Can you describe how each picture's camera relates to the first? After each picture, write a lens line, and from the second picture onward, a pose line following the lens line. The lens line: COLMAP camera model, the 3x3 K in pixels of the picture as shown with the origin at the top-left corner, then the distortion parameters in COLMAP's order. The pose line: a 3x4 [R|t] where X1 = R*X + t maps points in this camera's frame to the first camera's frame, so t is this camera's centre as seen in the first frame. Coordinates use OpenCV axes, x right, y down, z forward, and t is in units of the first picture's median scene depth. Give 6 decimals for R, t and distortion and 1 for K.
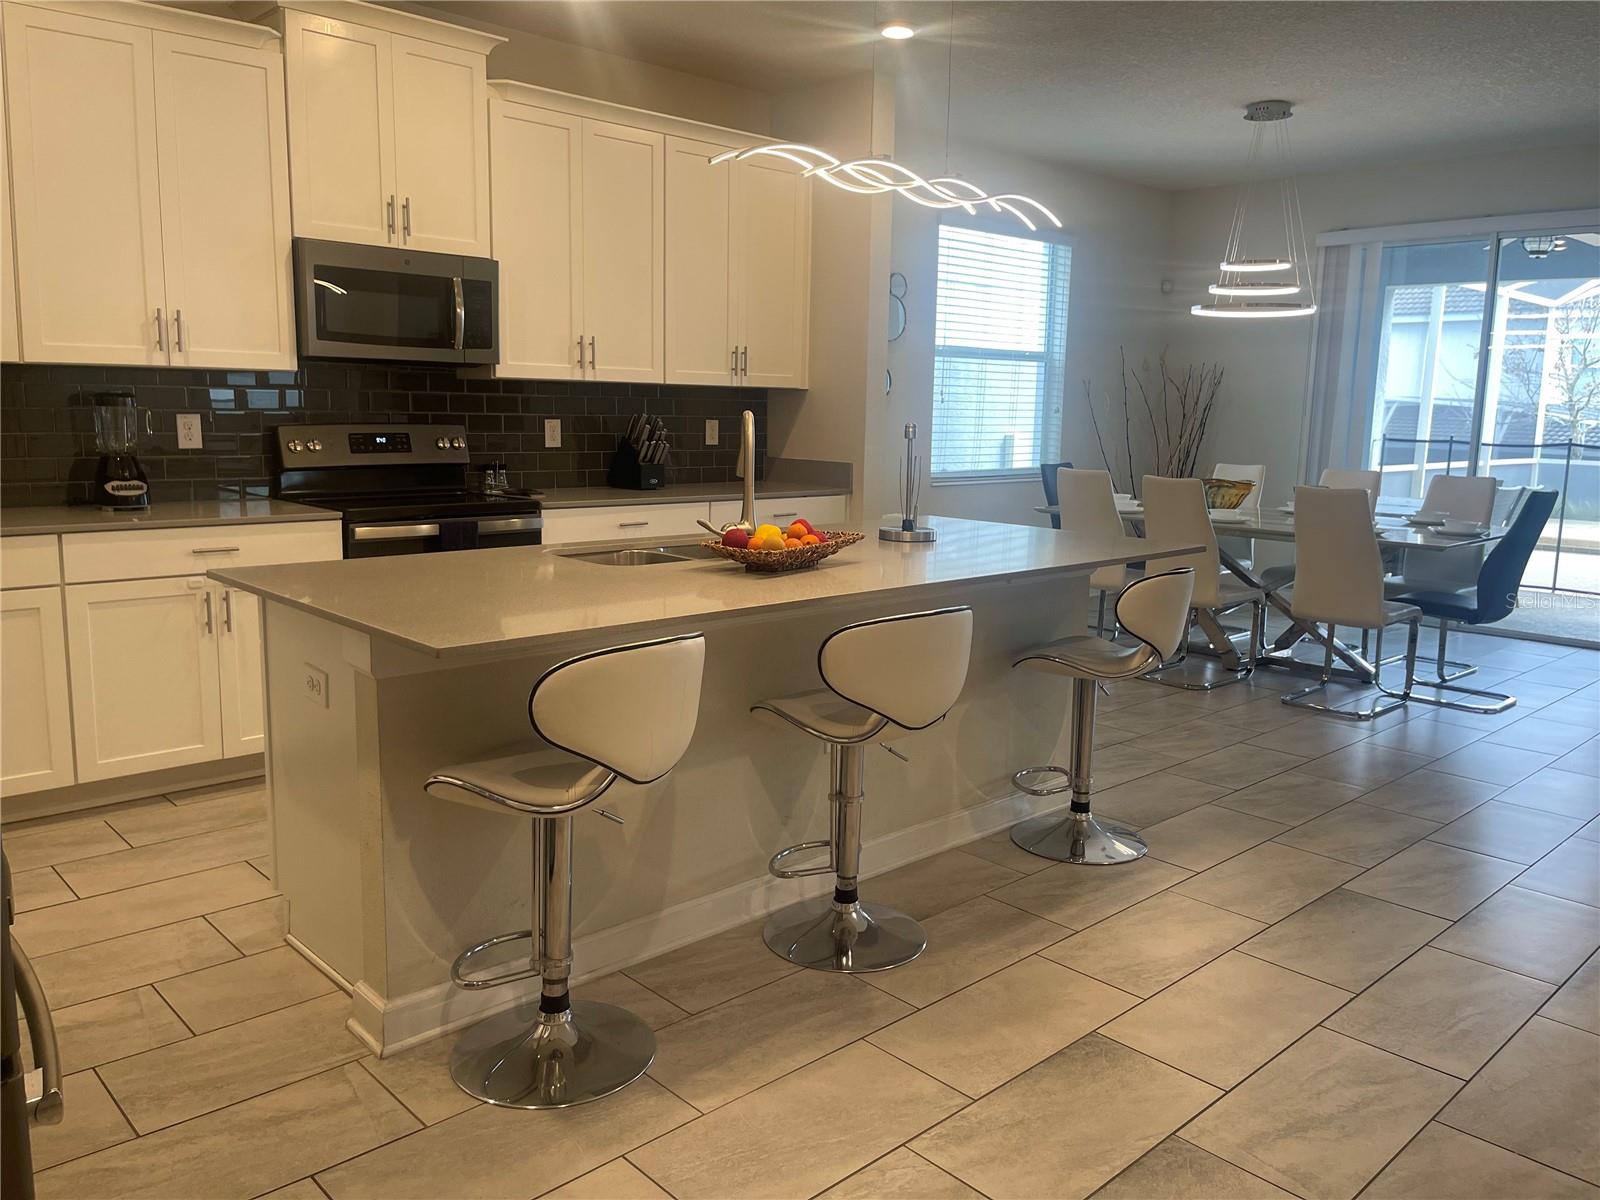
lens RADIAL K [[1215.1, 0, 808.2], [0, 1215.1, 579.9], [0, 0, 1]] dist [0.064452, -0.100194]
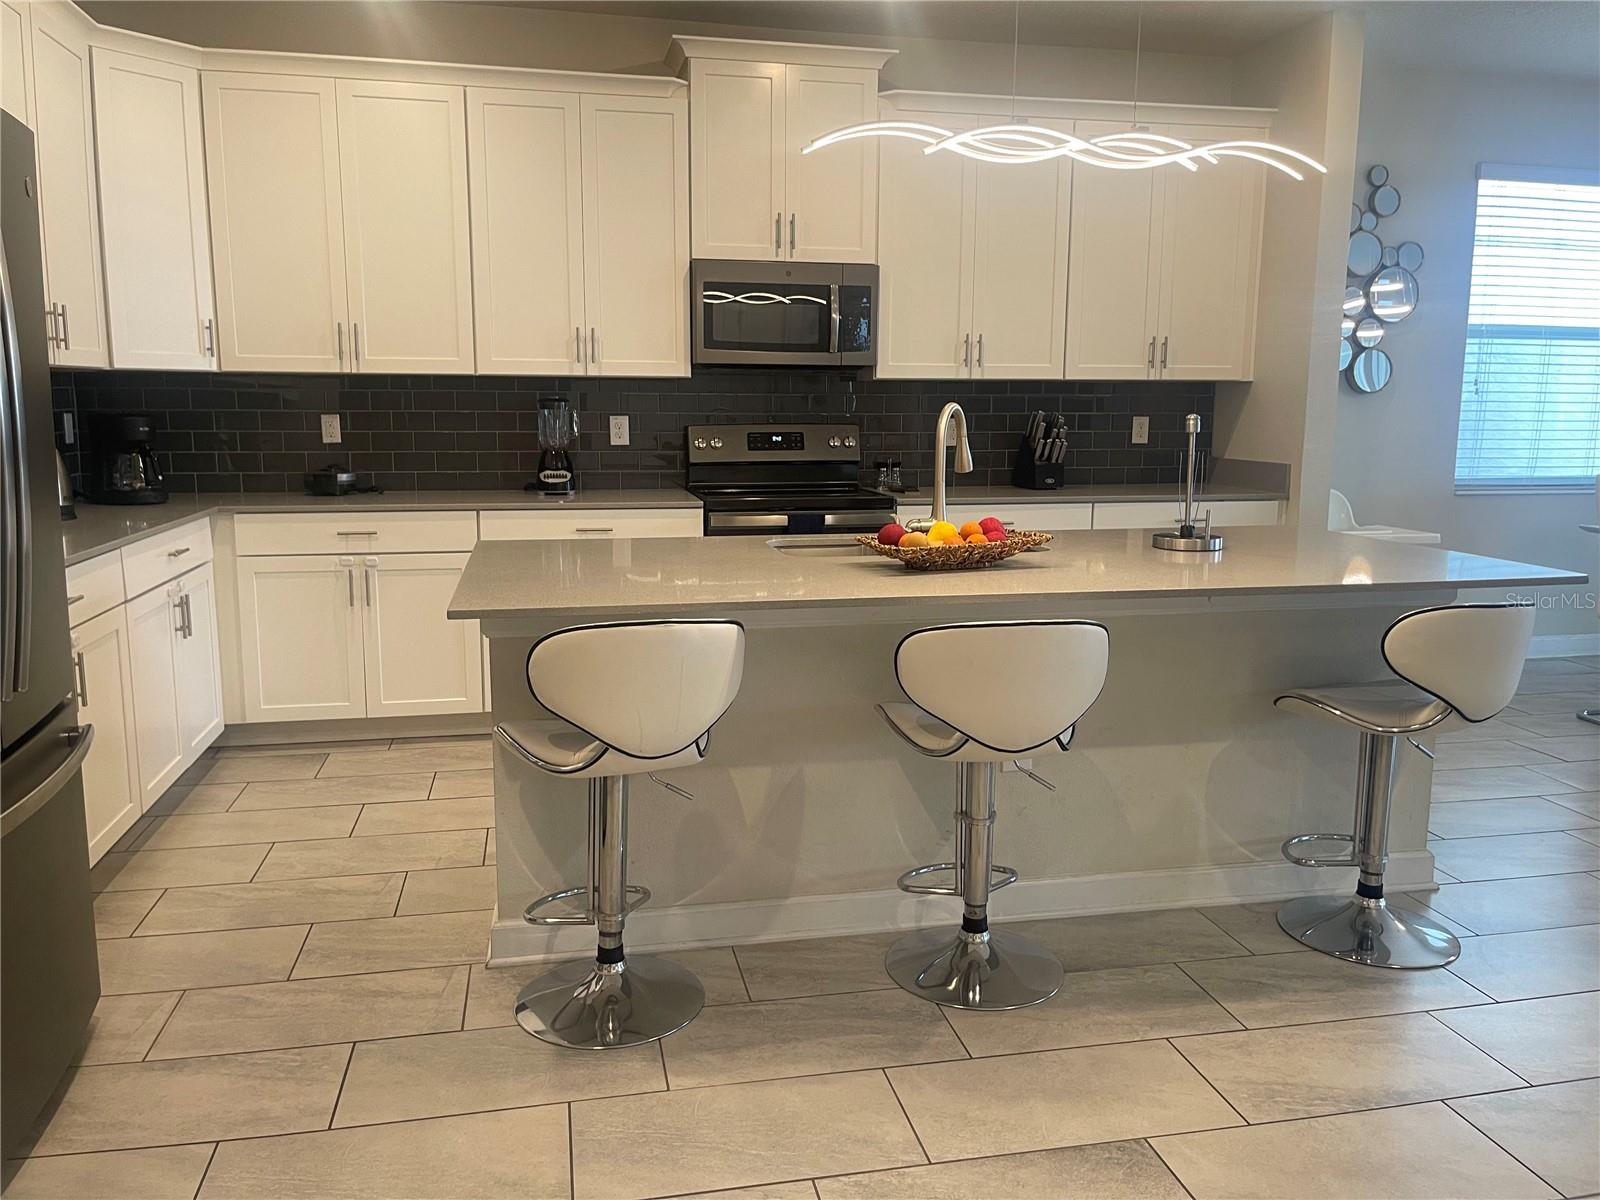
lens RADIAL K [[1215.1, 0, 808.2], [0, 1215.1, 579.9], [0, 0, 1]] dist [0.064452, -0.100194]
pose [[0.848211, 0.061739, -0.526048, 0.292289], [-0.063648, 0.997867, 0.014486, -0.005917], [0.525821, 0.021195, 0.850331, 0.102203]]
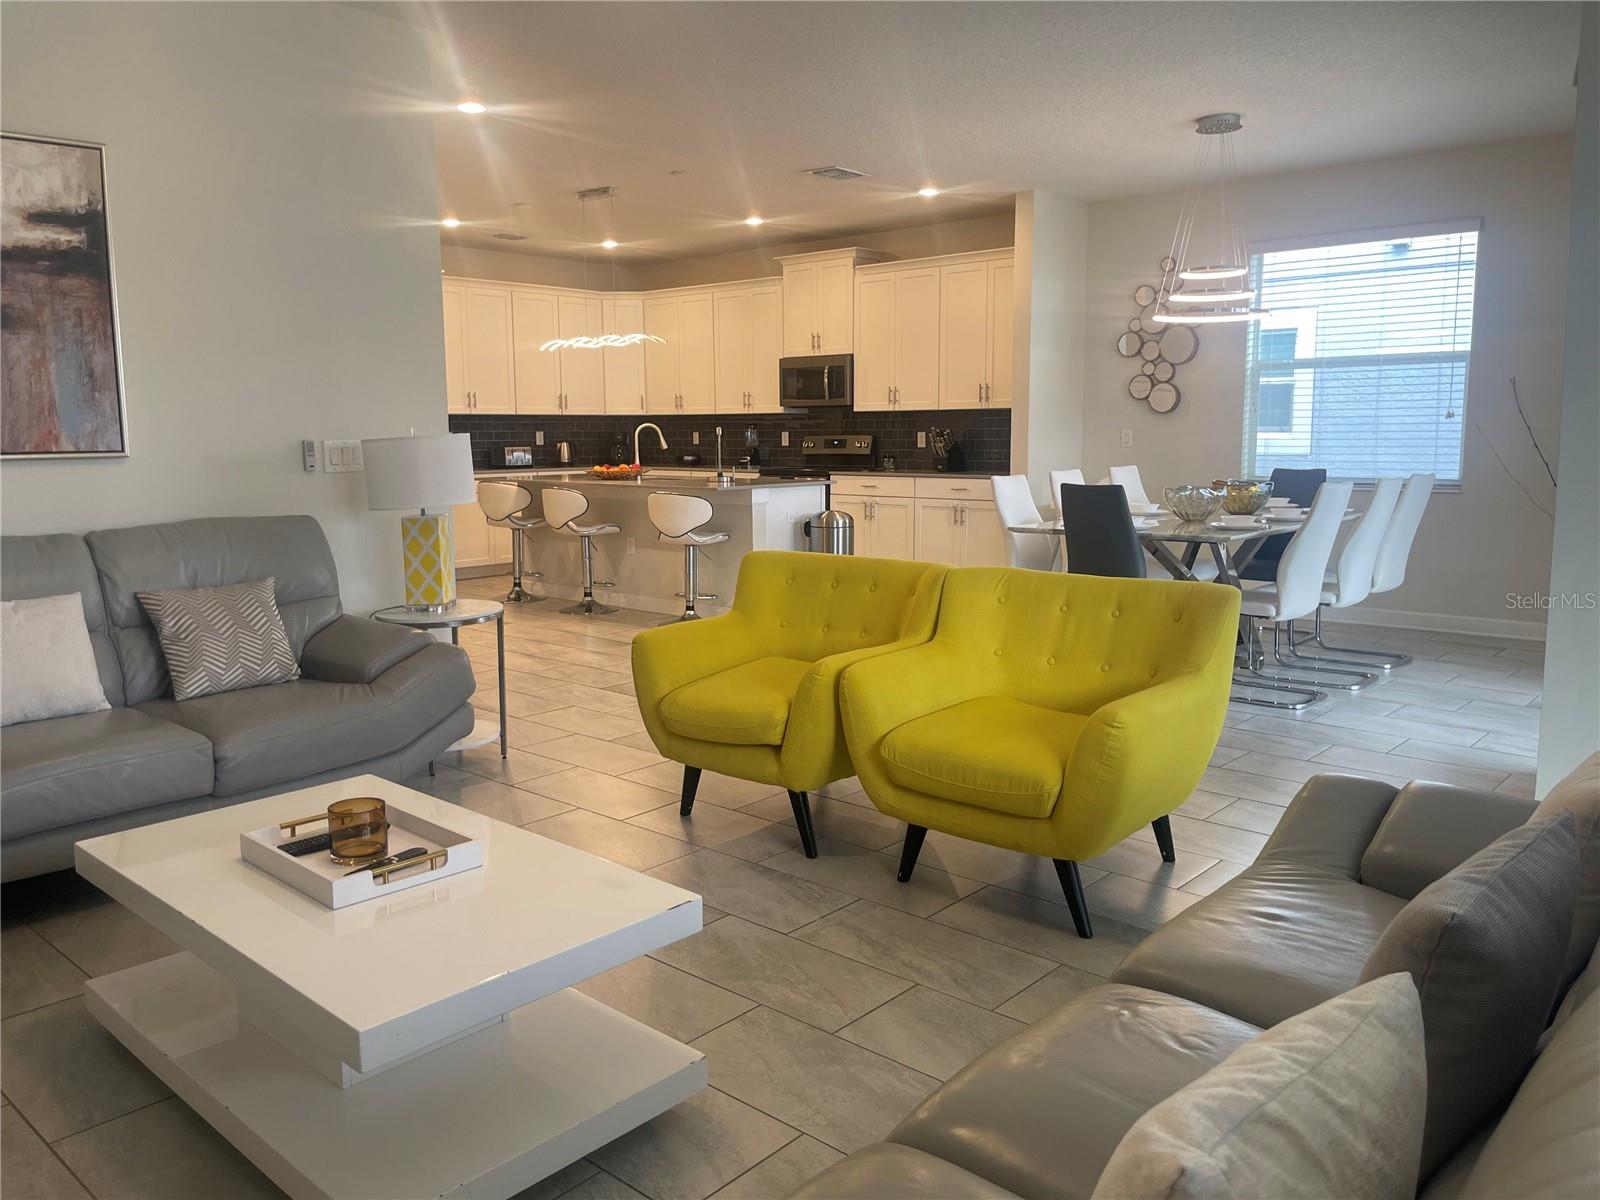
lens RADIAL K [[1215.1, 0, 808.2], [0, 1215.1, 579.9], [0, 0, 1]] dist [0.064452, -0.100194]
pose [[0.085384, 0.102103, -0.991103, 2.053686], [-0.134678, 0.986789, 0.090056, -0.069987], [0.987204, 0.125790, 0.098007, 0.879811]]
